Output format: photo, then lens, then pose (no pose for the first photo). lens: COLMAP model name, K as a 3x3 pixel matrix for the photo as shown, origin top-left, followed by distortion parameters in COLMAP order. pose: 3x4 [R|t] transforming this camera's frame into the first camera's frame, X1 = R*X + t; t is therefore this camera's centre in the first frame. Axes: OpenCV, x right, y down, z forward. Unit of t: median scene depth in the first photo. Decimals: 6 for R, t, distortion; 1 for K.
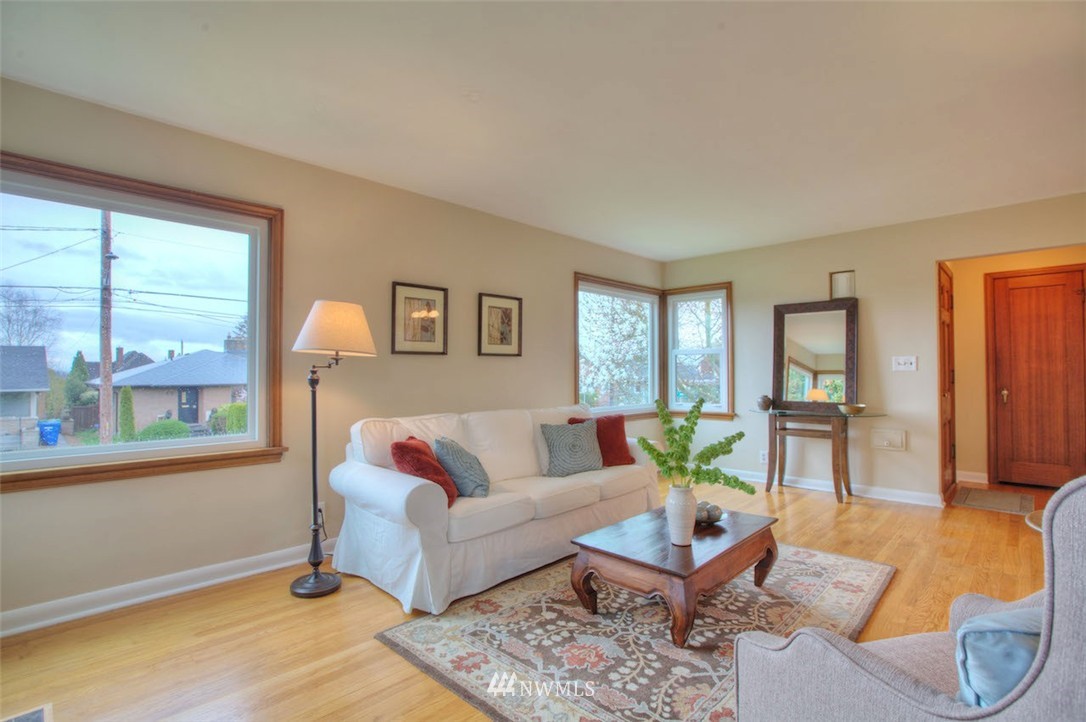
lens RADIAL K [[512.9, 0, 543.0], [0, 512.9, 361.0], [0, 0, 1]] dist [-0.030496, 0.000190]
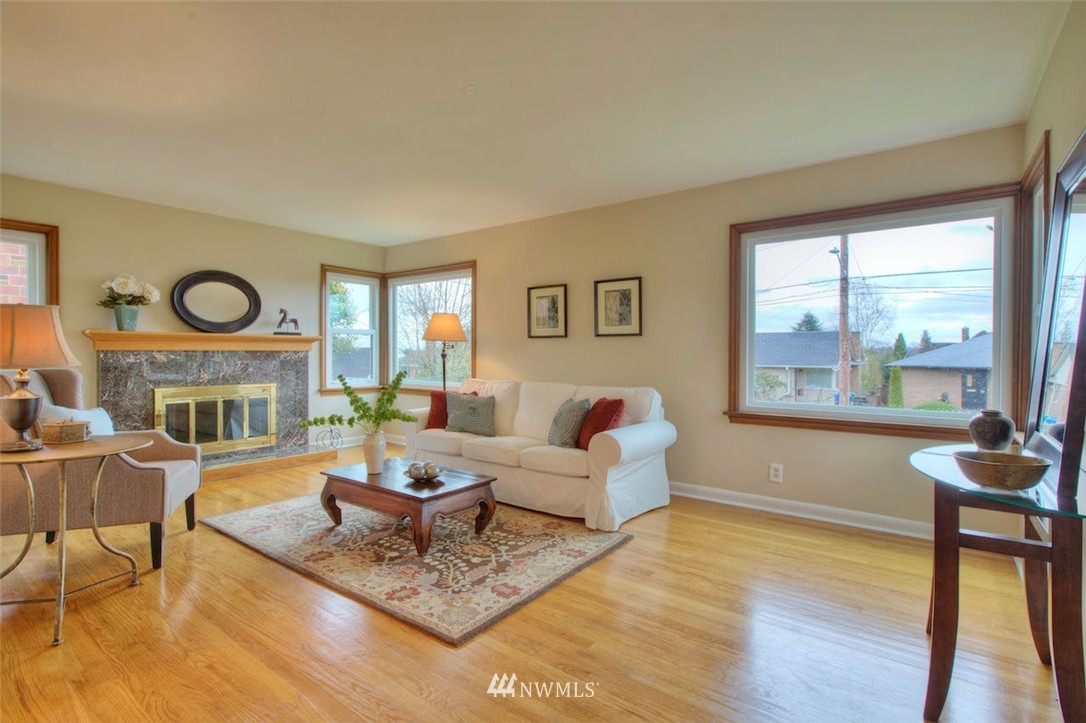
lens RADIAL K [[528.5, 0, 543.0], [0, 528.5, 361.5], [0, 0, 1]] dist [0.001151, 0.000083]
pose [[0.111377, 0.021573, -0.993544, 1.002970], [0.015758, 0.999600, 0.023471, 0.014187], [0.993653, -0.018270, 0.110993, 0.745808]]
